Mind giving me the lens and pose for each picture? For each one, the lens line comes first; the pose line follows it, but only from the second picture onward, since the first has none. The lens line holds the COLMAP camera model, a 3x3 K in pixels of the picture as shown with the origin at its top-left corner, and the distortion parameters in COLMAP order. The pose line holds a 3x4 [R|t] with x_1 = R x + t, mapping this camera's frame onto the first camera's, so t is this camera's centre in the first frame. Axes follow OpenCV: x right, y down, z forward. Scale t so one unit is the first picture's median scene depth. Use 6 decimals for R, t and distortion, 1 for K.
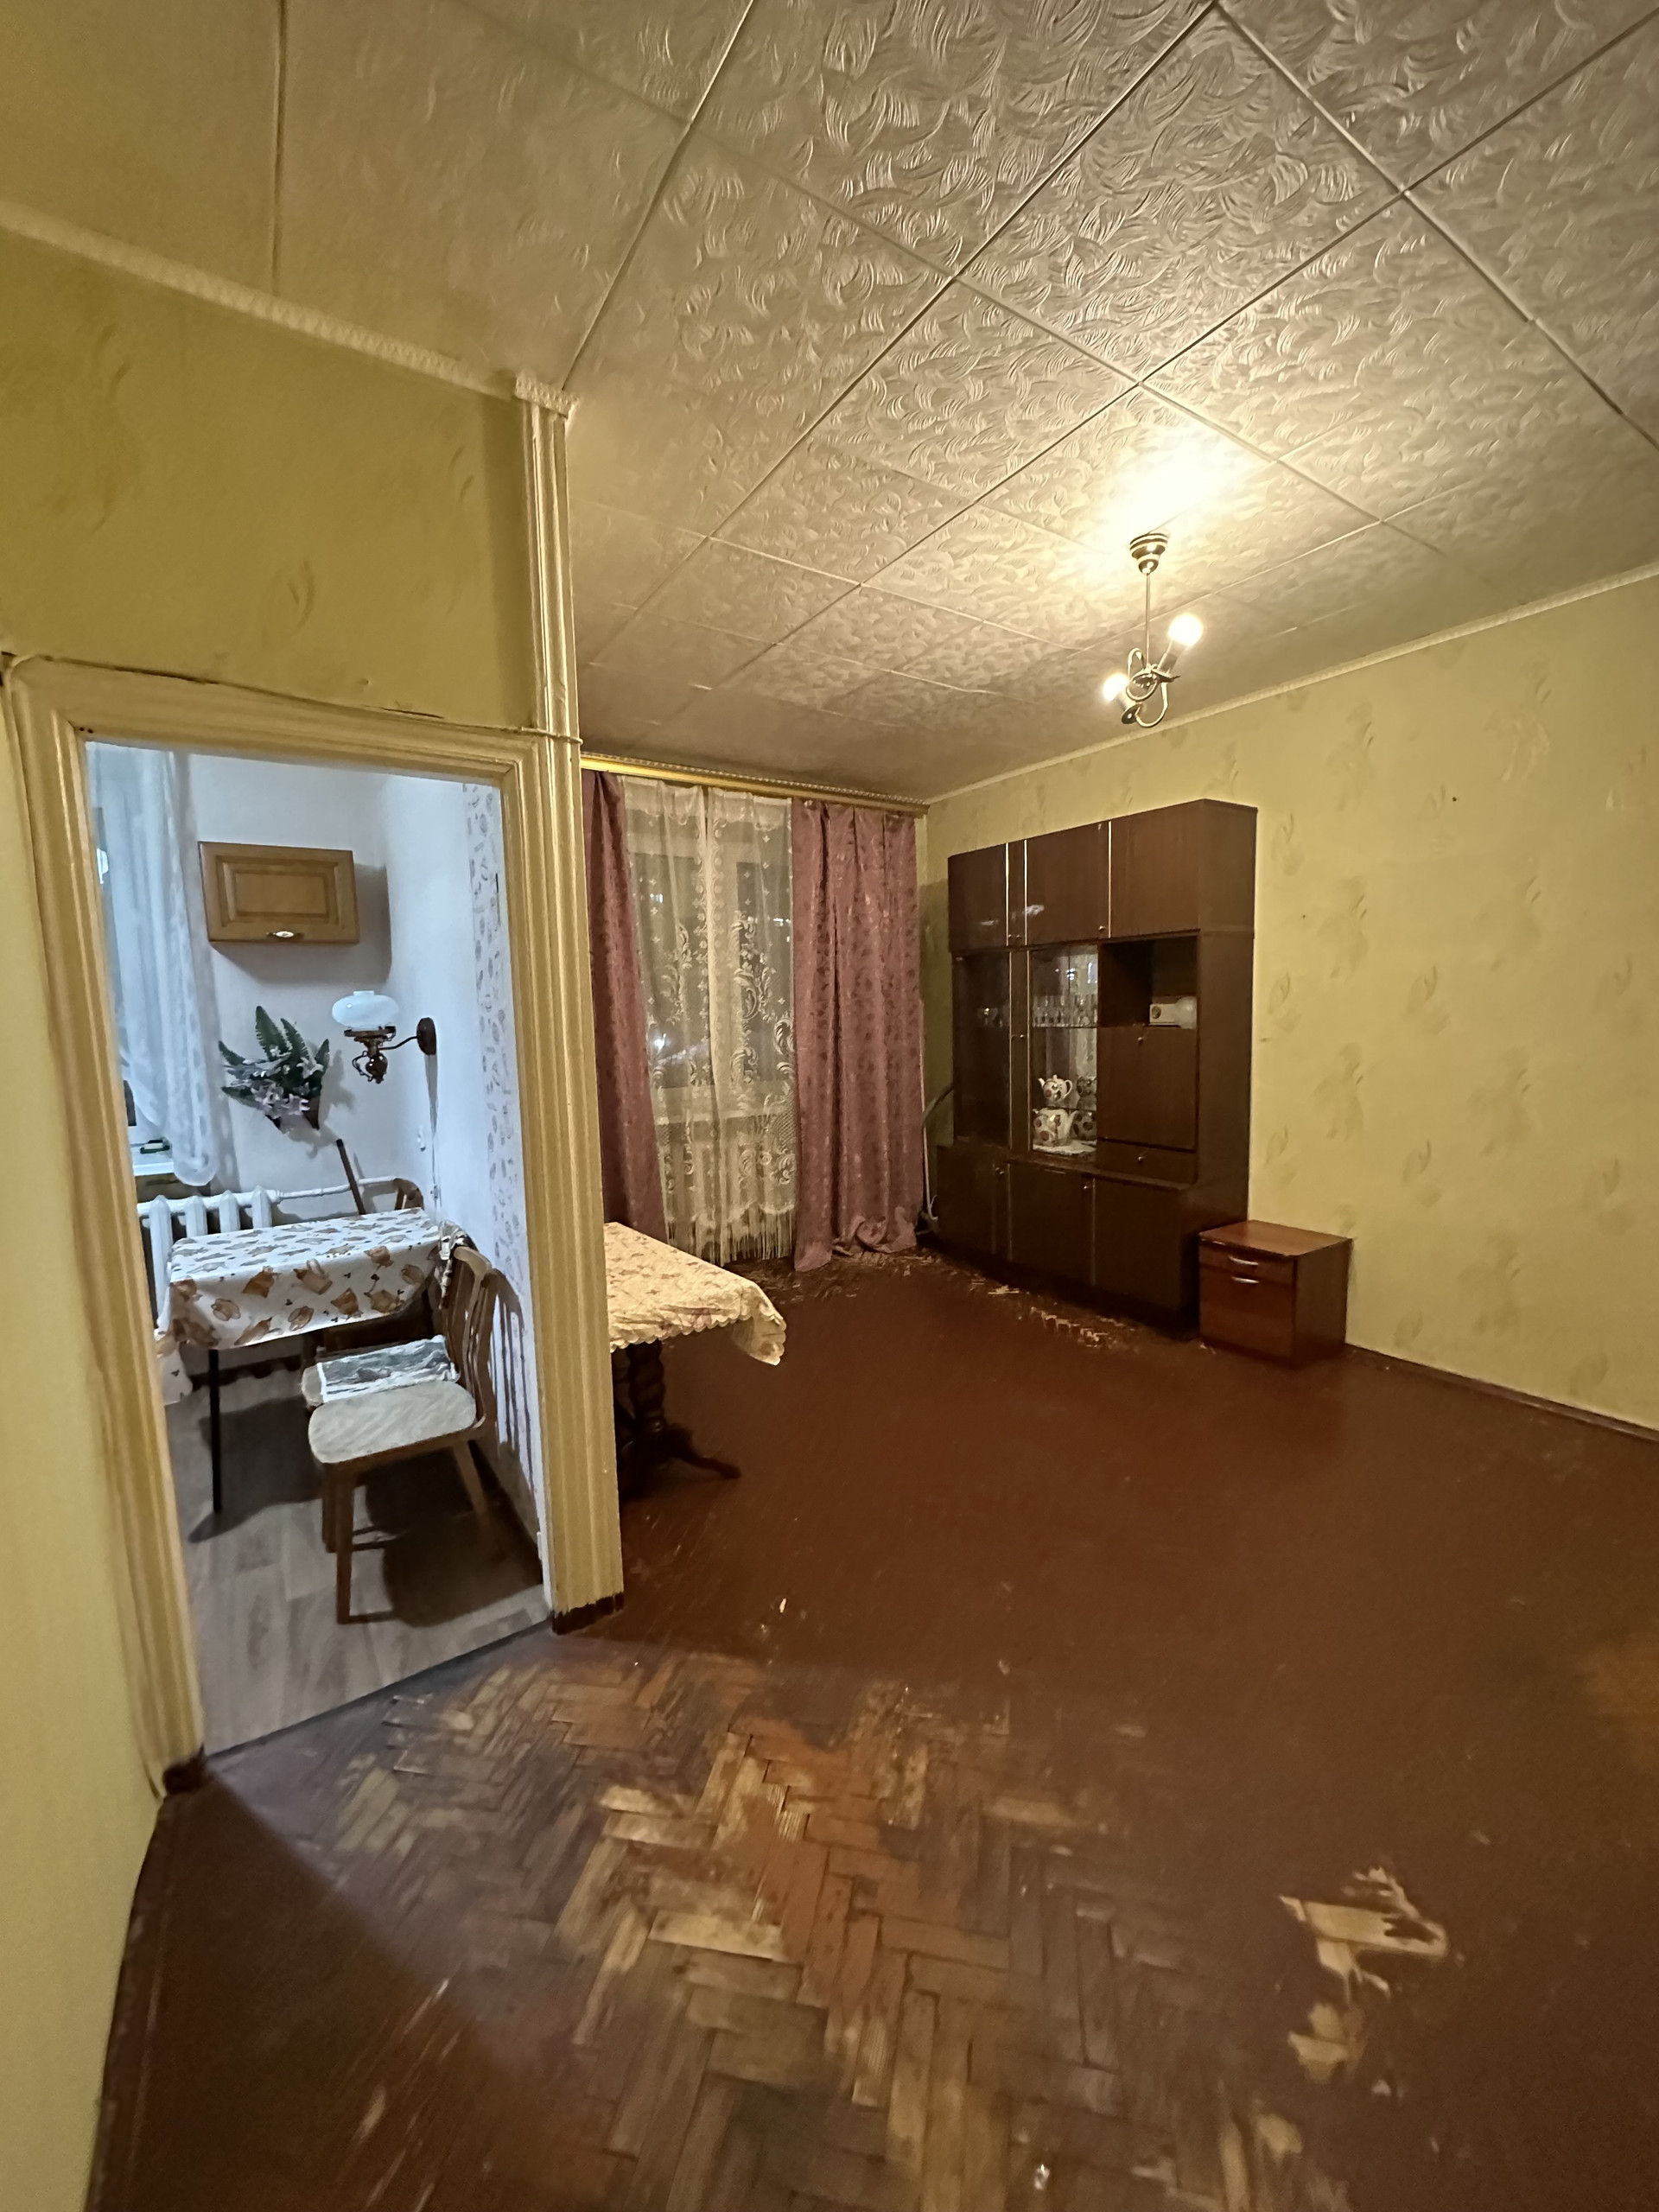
lens RADIAL K [[878.5, 0, 832.4], [0, 878.5, 1106.5], [0, 0, 1]] dist [-0.004571, 0.000913]
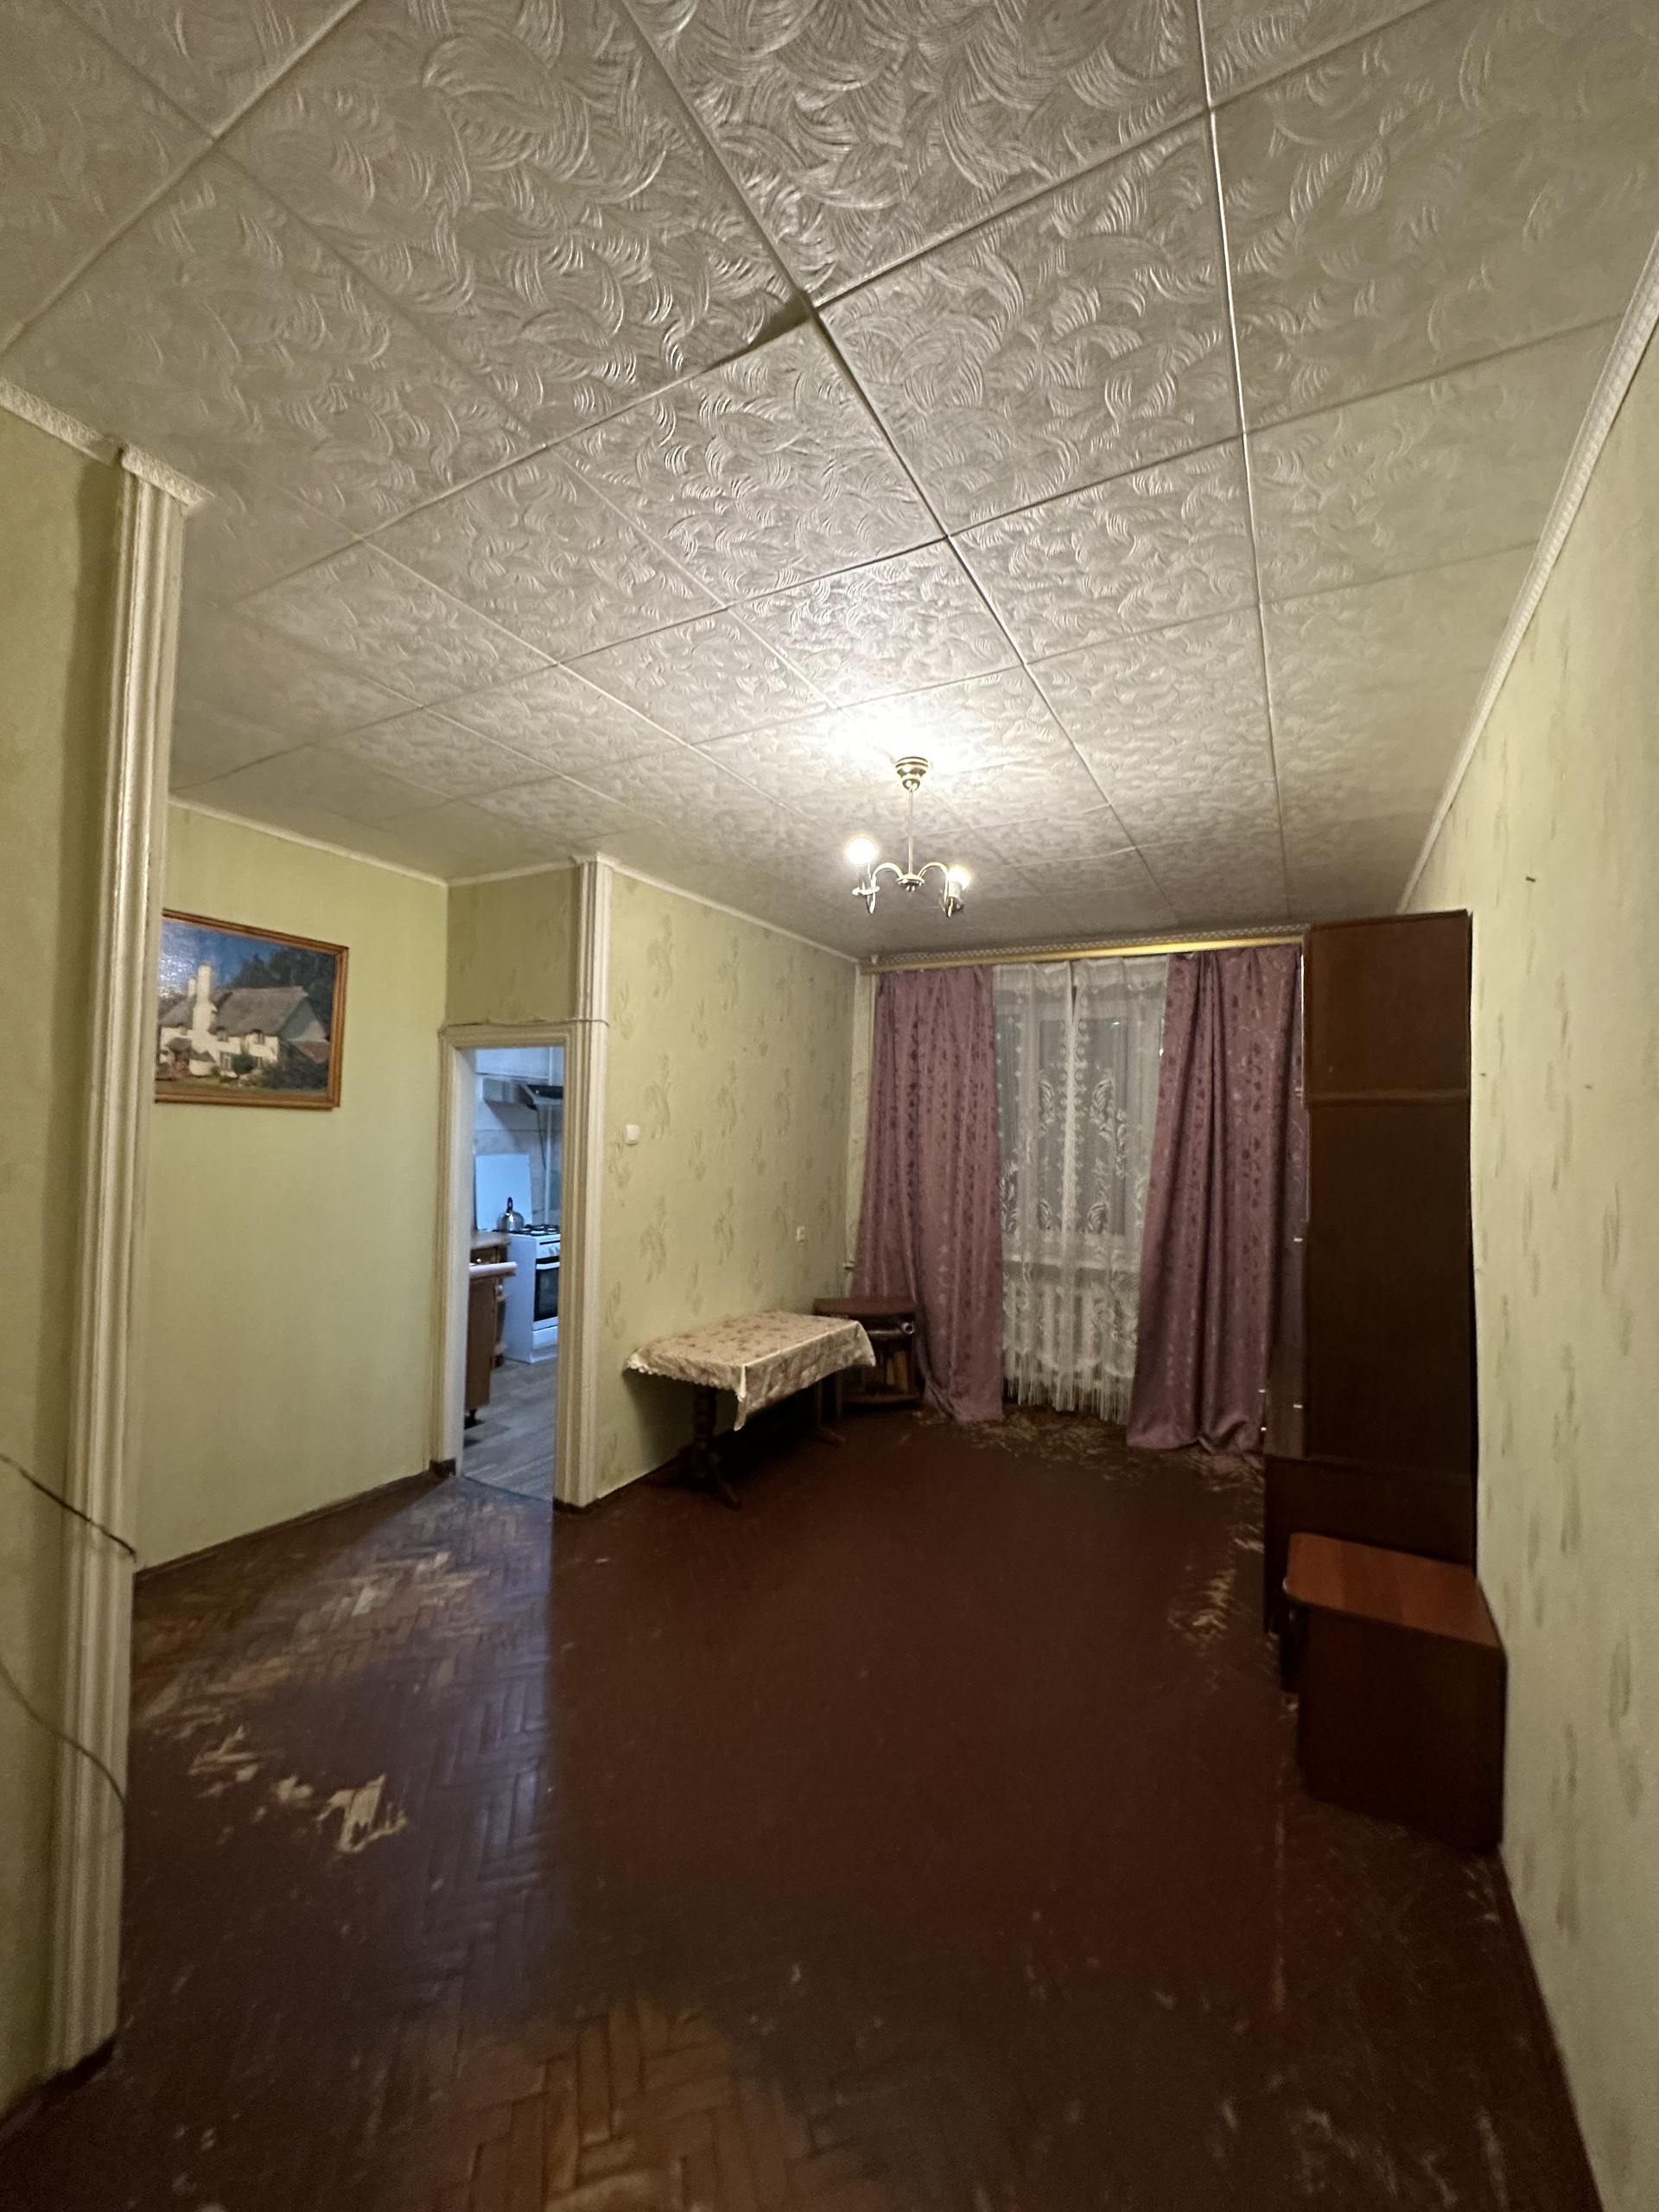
lens RADIAL K [[878.5, 0, 835.6], [0, 878.5, 1112.8], [0, 0, 1]] dist [-0.004571, 0.000913]
pose [[0.466962, 0.016879, -0.884116, 1.124235], [-0.130227, 0.990229, -0.049877, -0.132688], [0.874636, 0.138426, 0.464597, 0.418519]]
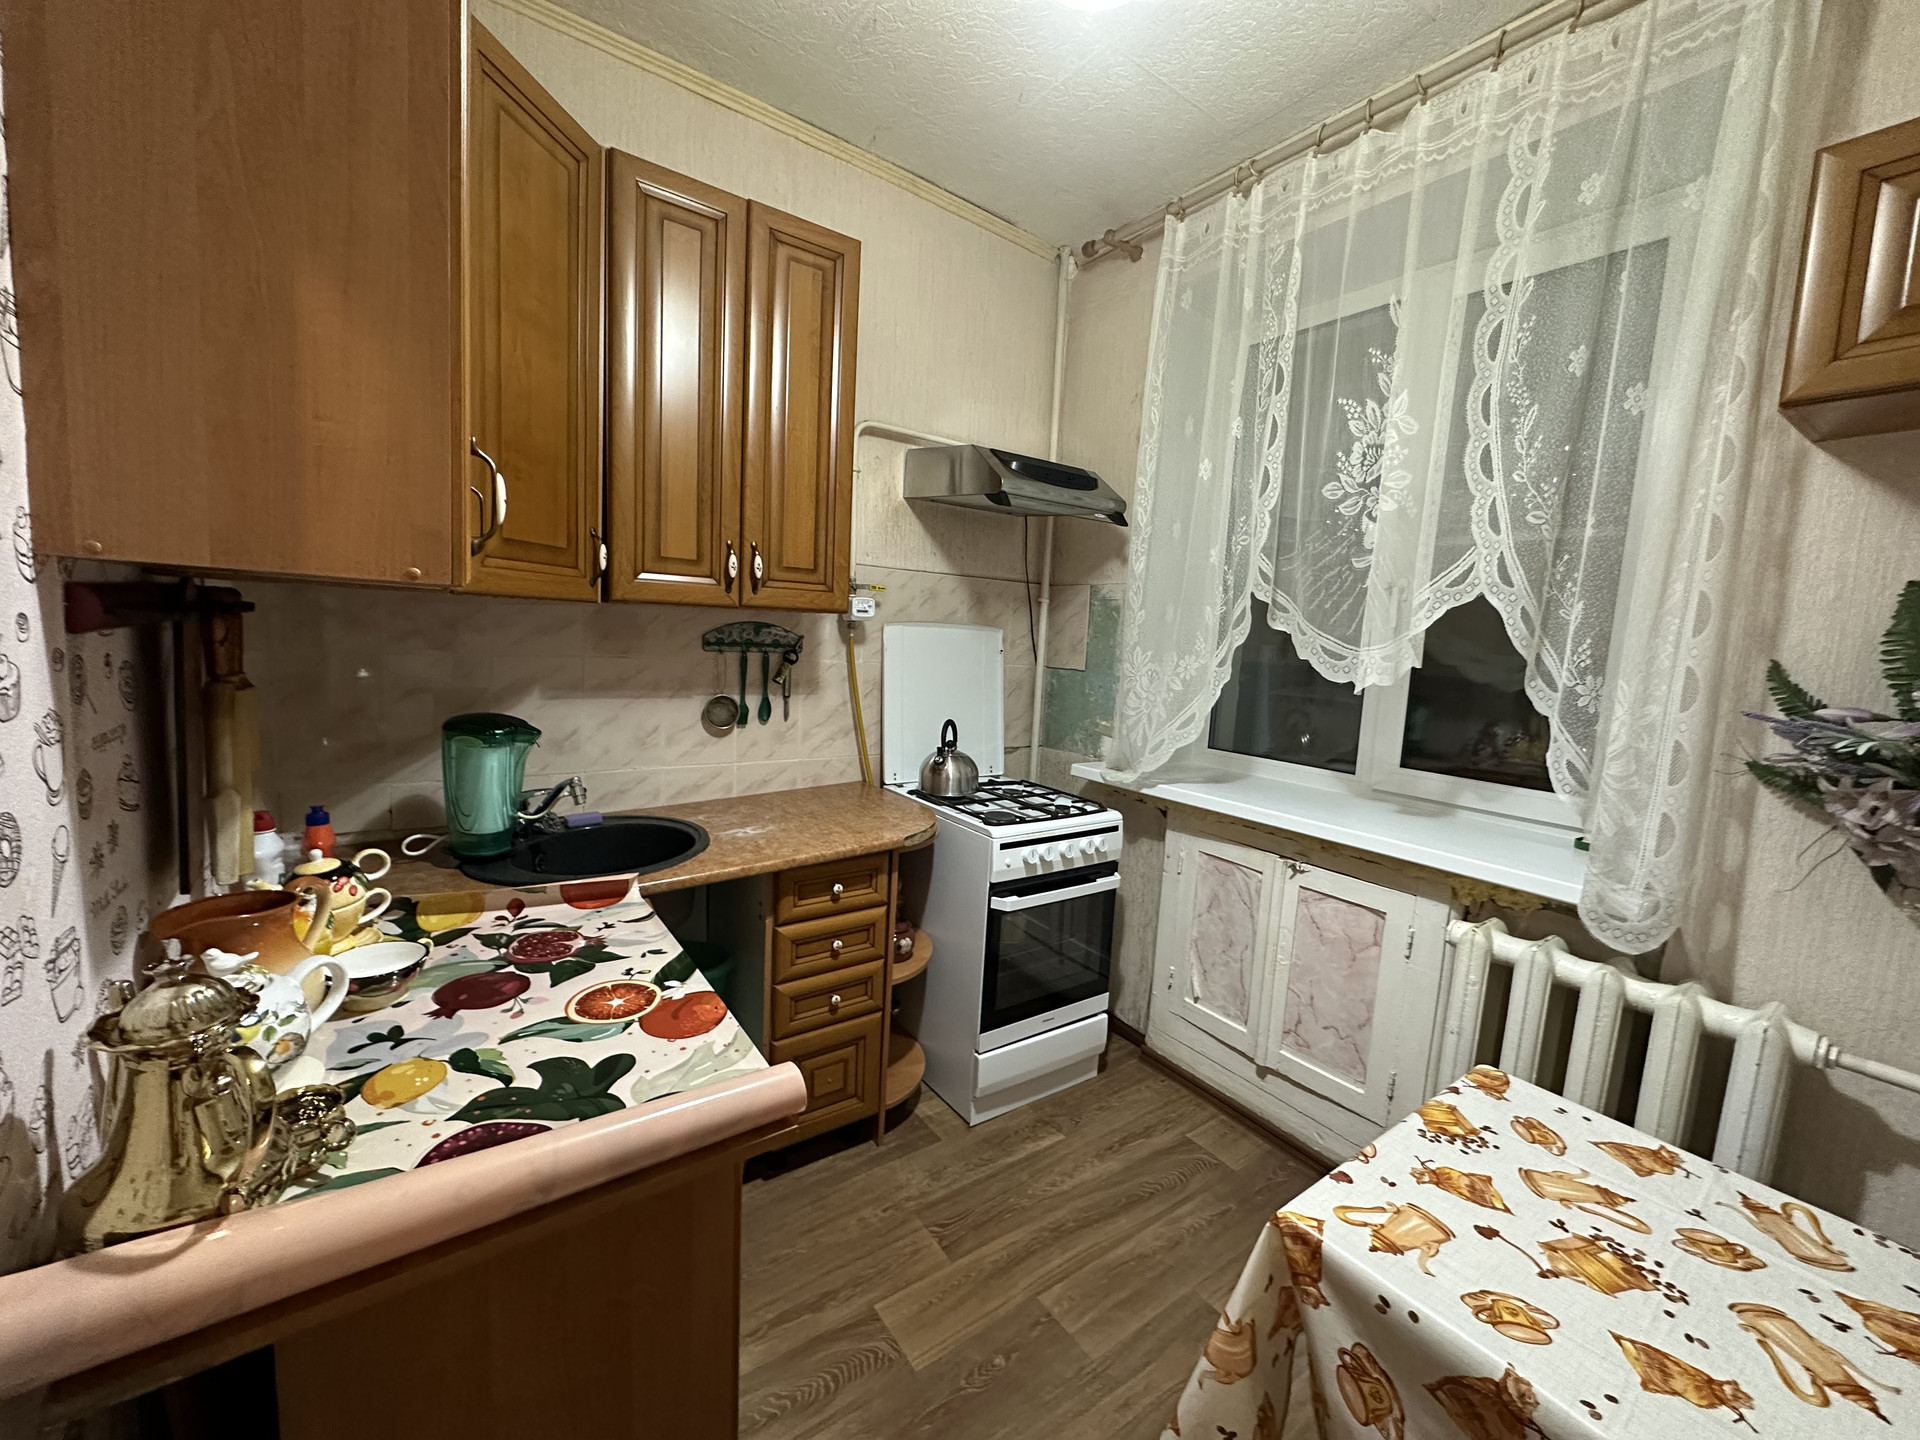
lens RADIAL K [[762.5, 0, 959.4], [0, 762.5, 718.5], [0, 0, 1]] dist [-0.004571, 0.000913]
pose [[0.023858, 0.133808, -0.990720, -0.412021], [-0.162855, 0.978285, 0.128207, -0.034974], [0.986362, 0.158285, 0.045131, 0.739175]]
